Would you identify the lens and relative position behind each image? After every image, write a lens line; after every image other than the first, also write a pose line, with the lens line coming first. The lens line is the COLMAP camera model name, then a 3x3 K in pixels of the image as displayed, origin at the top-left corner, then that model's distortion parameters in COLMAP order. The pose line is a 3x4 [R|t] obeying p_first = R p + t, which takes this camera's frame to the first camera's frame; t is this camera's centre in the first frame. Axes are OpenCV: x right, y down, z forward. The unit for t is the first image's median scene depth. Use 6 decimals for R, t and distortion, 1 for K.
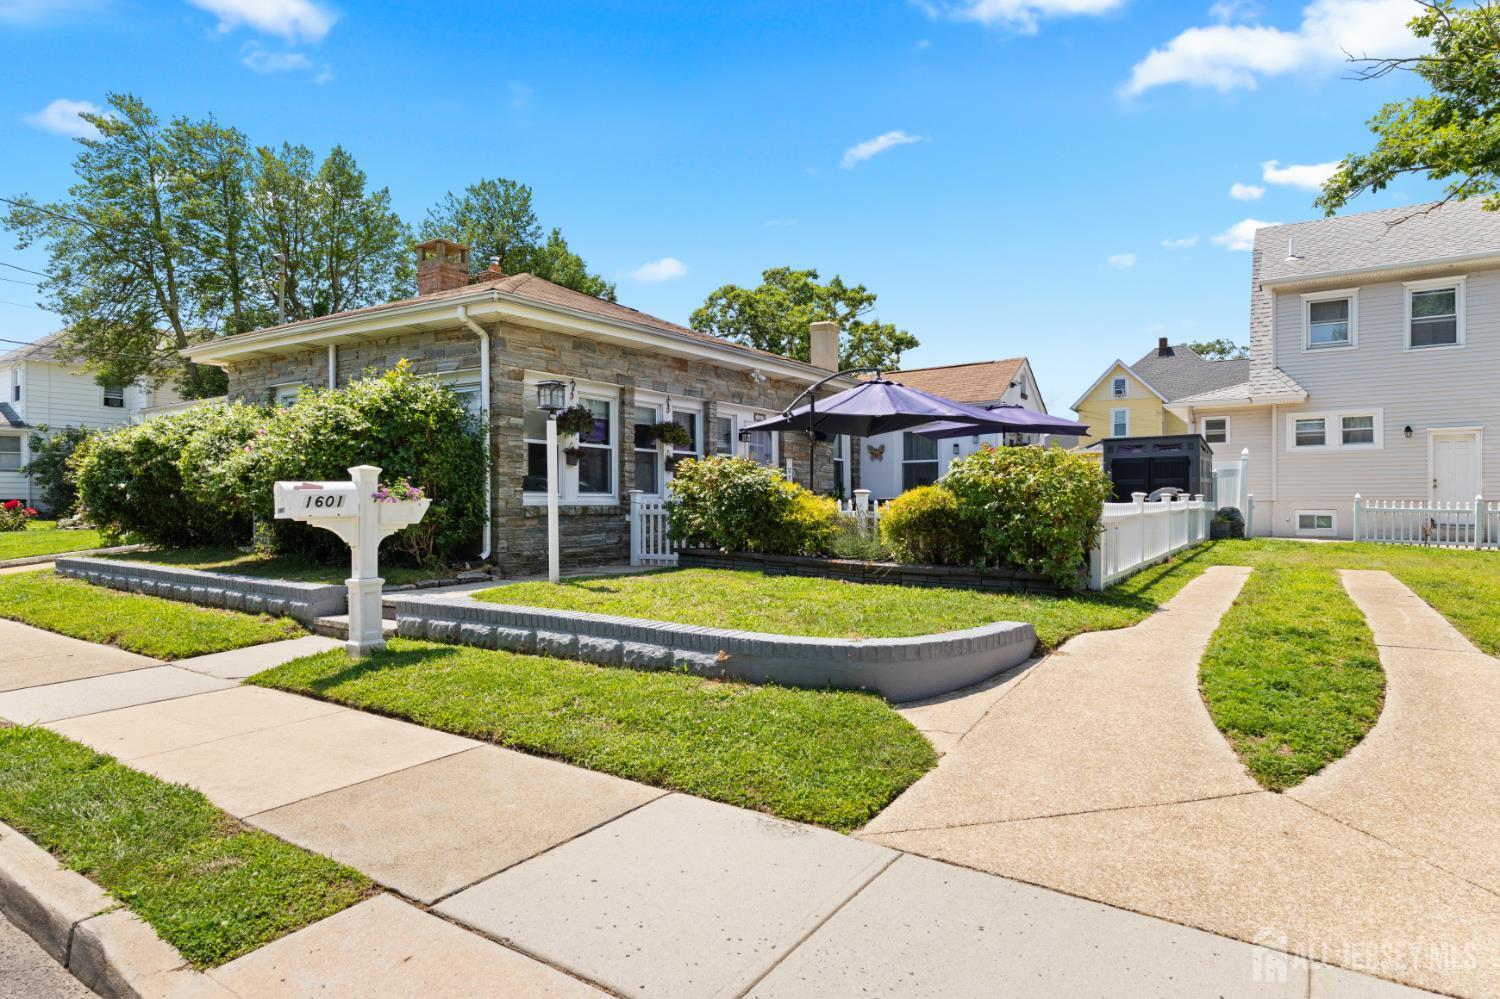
lens RADIAL K [[833.4, 0, 760.6], [0, 833.4, 497.4], [0, 0, 1]] dist [0.023099, -0.003514]
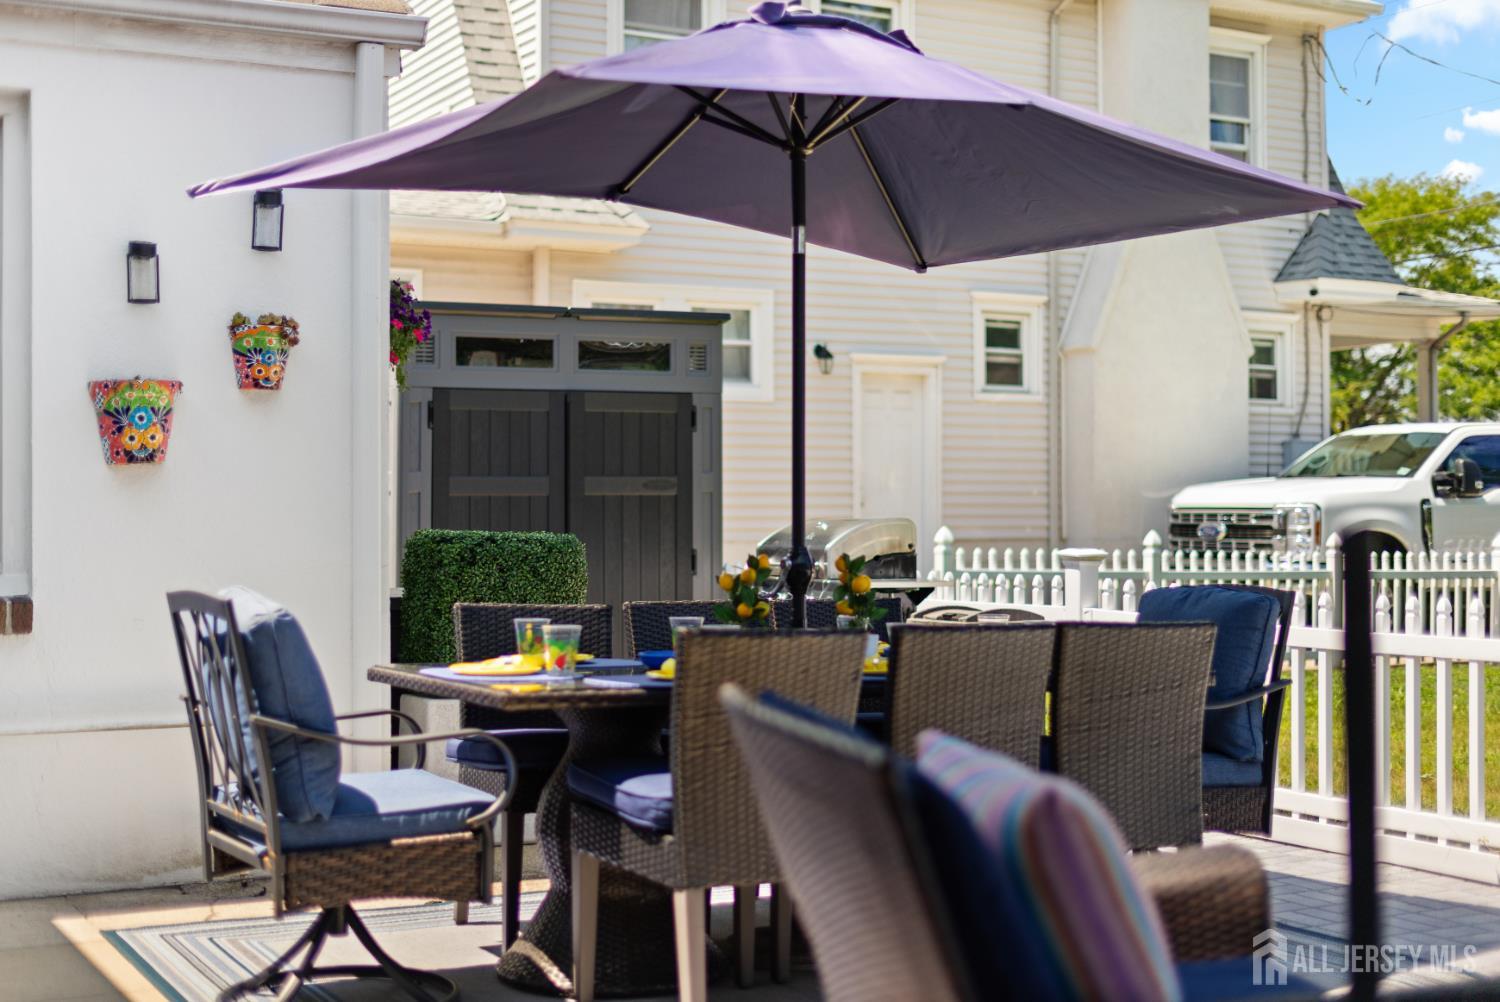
lens RADIAL K [[1993.3, 0, 756.6], [0, 1993.3, 493.4], [0, 0, 1]] dist [-0.021162, 0.000000]
pose [[0.473324, 0.008394, 0.880848, -0.033887], [-0.007099, 0.999958, -0.005714, -0.011666], [-0.880860, -0.003548, 0.473364, 0.576056]]
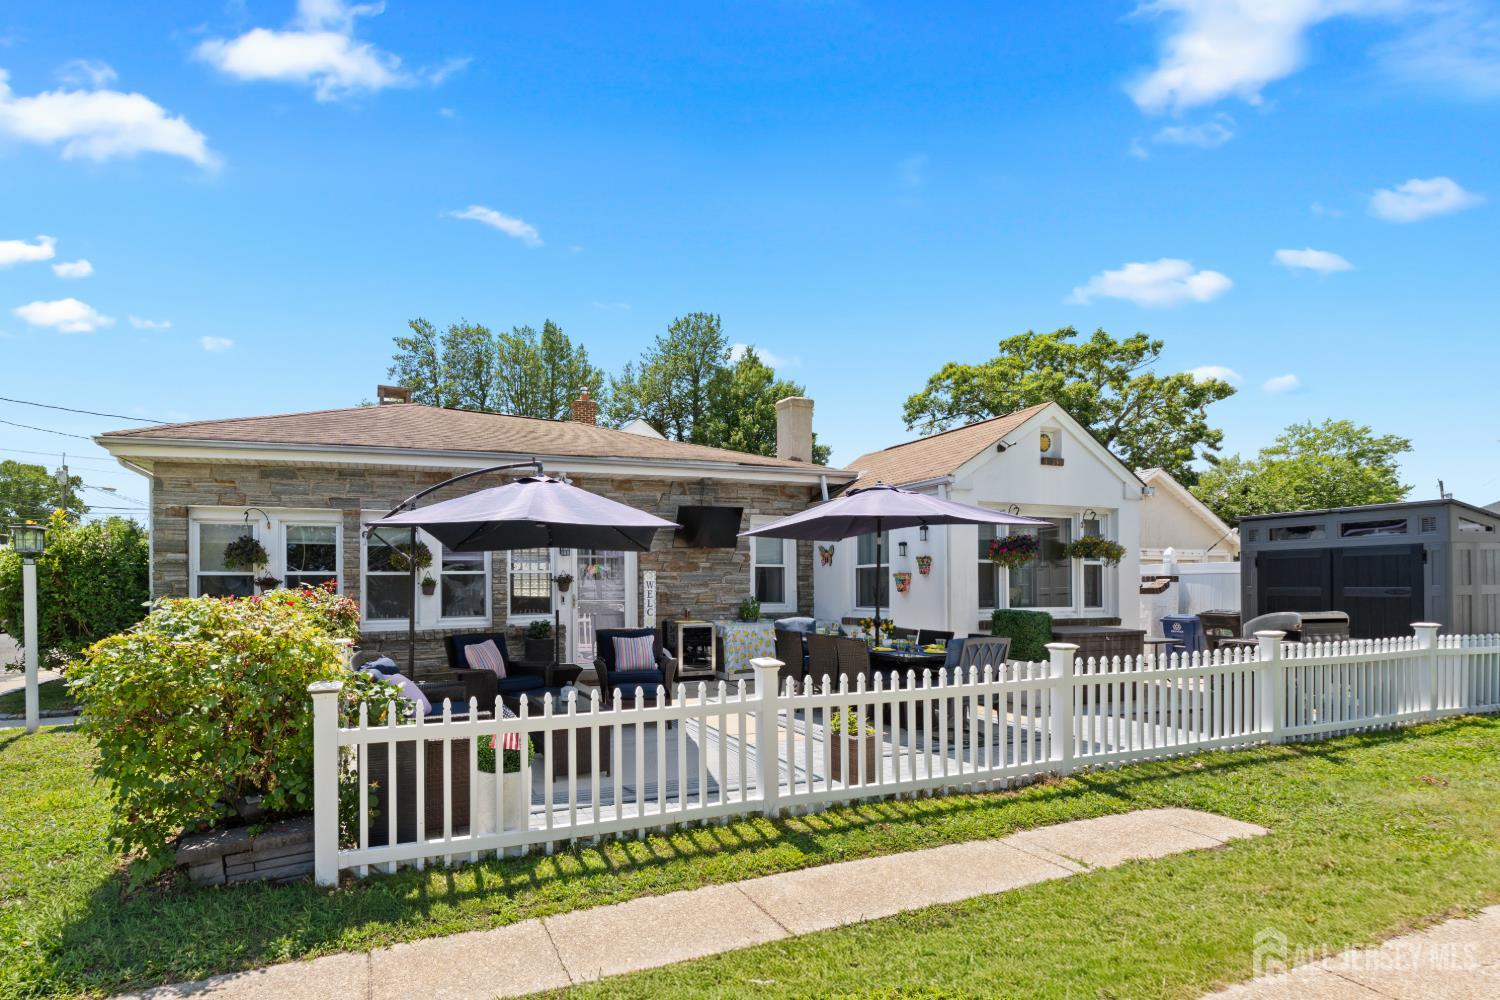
lens RADIAL K [[689.5, 0, 606.3], [0, 689.5, 591.6], [0, 0, 1]] dist [0.005575, -0.003846]
pose [[0.795348, 0.002244, -0.606149, 0.312492], [0.009910, 0.999811, 0.016704, -0.027100], [0.606072, -0.019292, 0.795175, 0.305080]]
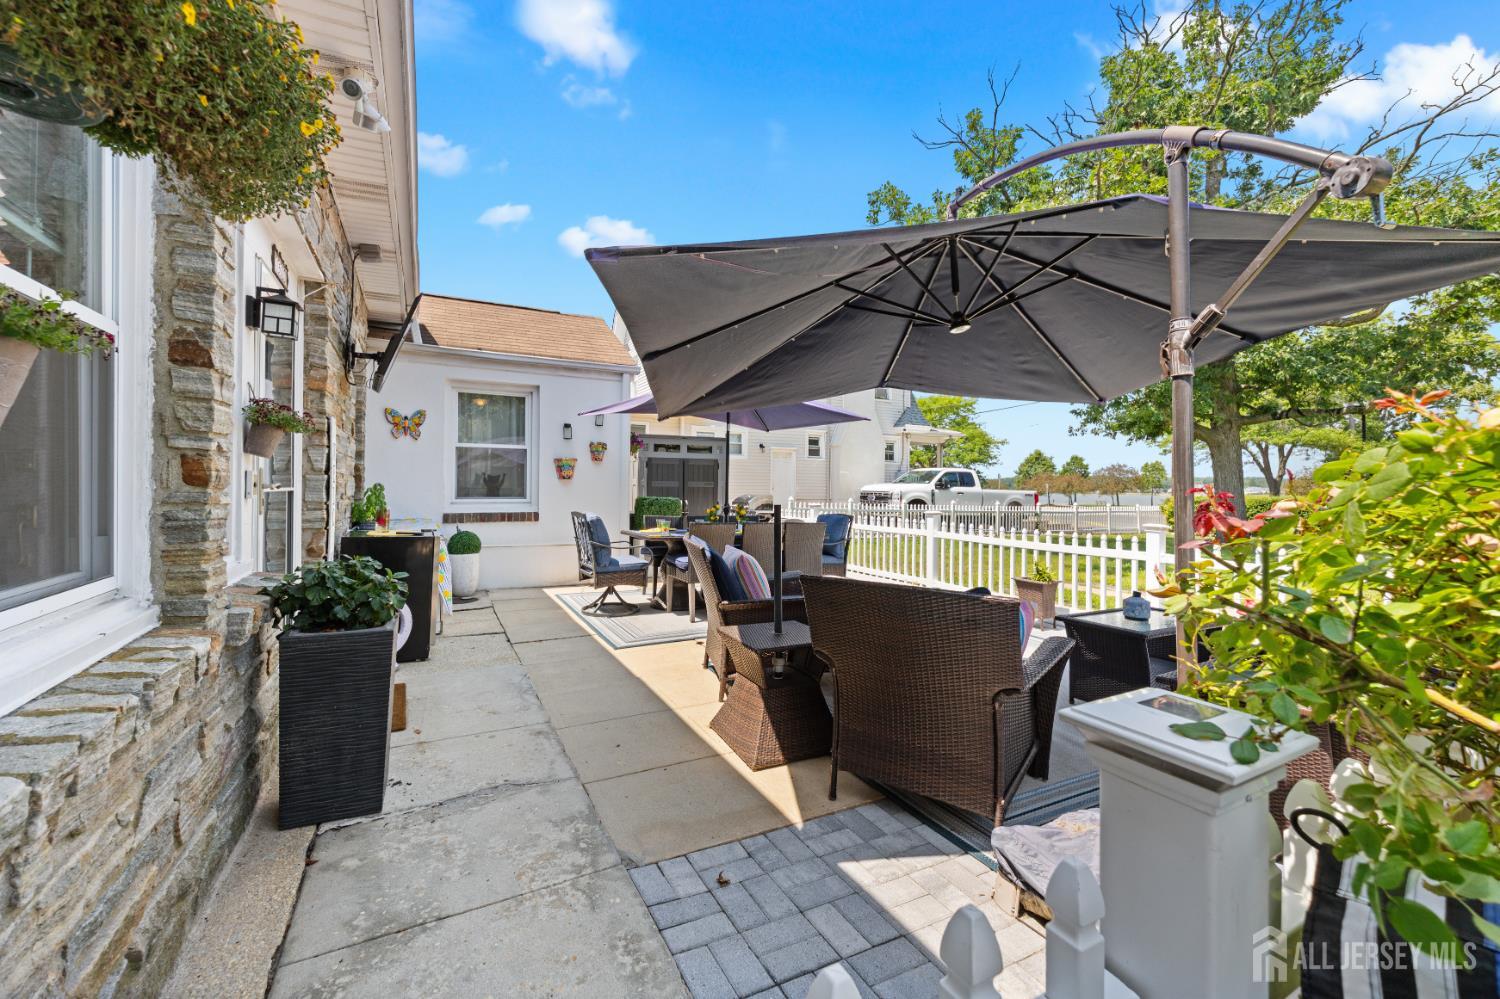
lens RADIAL K [[593.3, 0, 744.8], [0, 593.3, 490.9], [0, 0, 1]] dist [0.009105, -0.001927]
pose [[0.492470, 0.003746, 0.870321, -0.073515], [-0.021385, 0.999741, 0.007797, -0.015275], [-0.870066, -0.022451, 0.492423, 0.528673]]
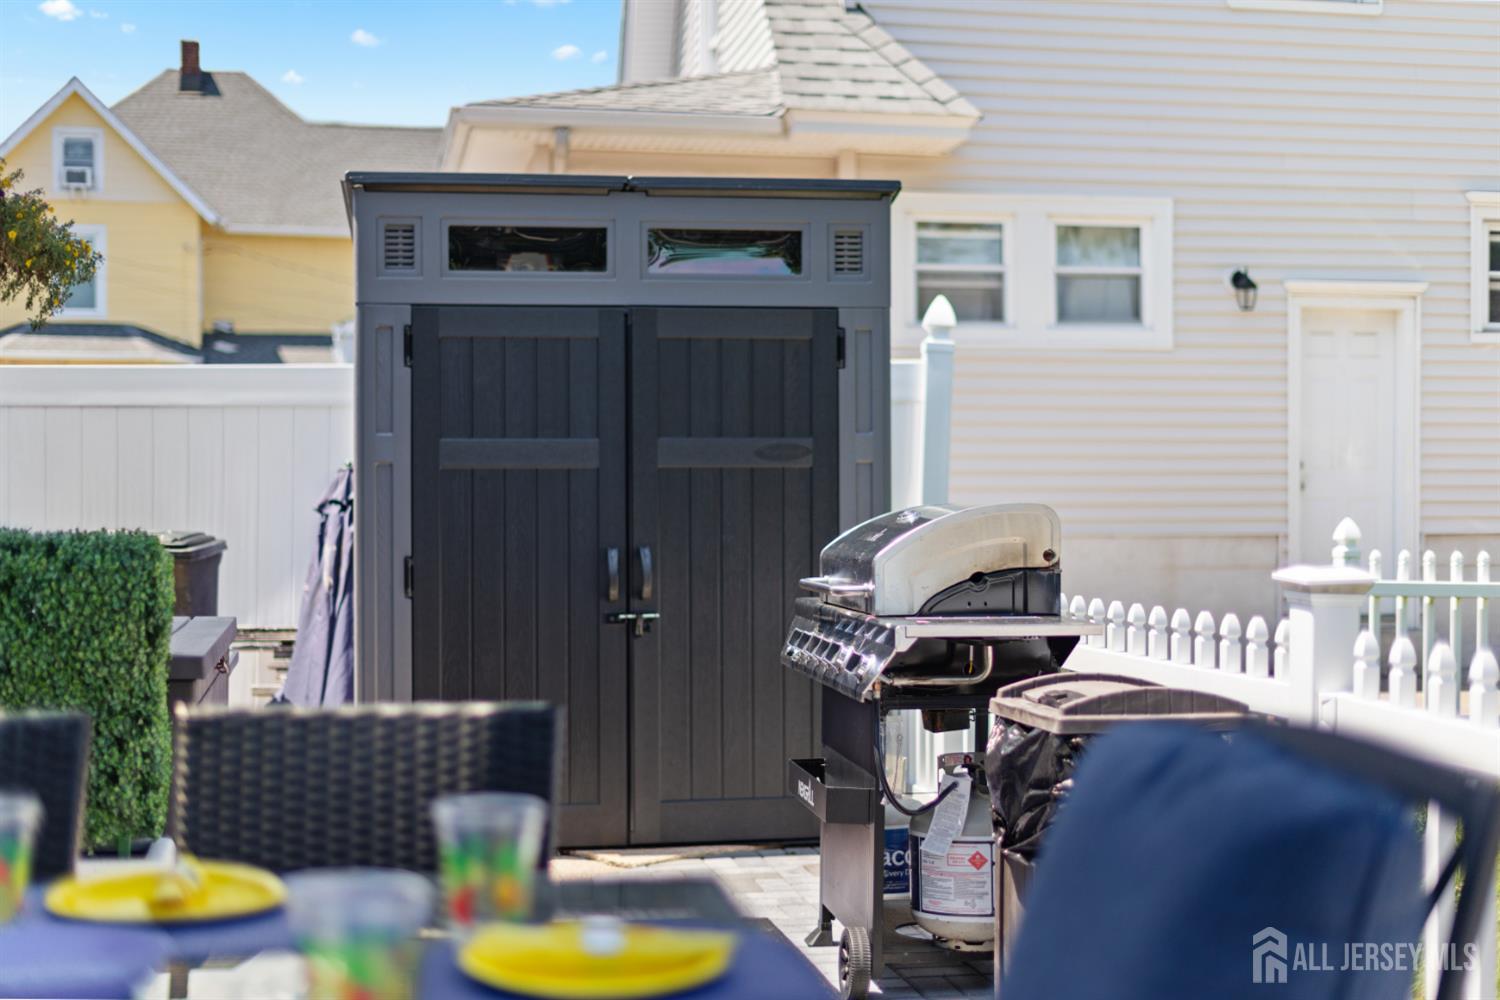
lens RADIAL K [[1993.3, 0, 757.6], [0, 1993.3, 511.1], [0, 0, 1]] dist [-0.021162, 0.000000]
pose [[0.718080, -0.003541, 0.695952, 0.183581], [-0.005783, 0.999922, 0.011054, -0.010385], [-0.695937, -0.011962, 0.718004, 0.609503]]
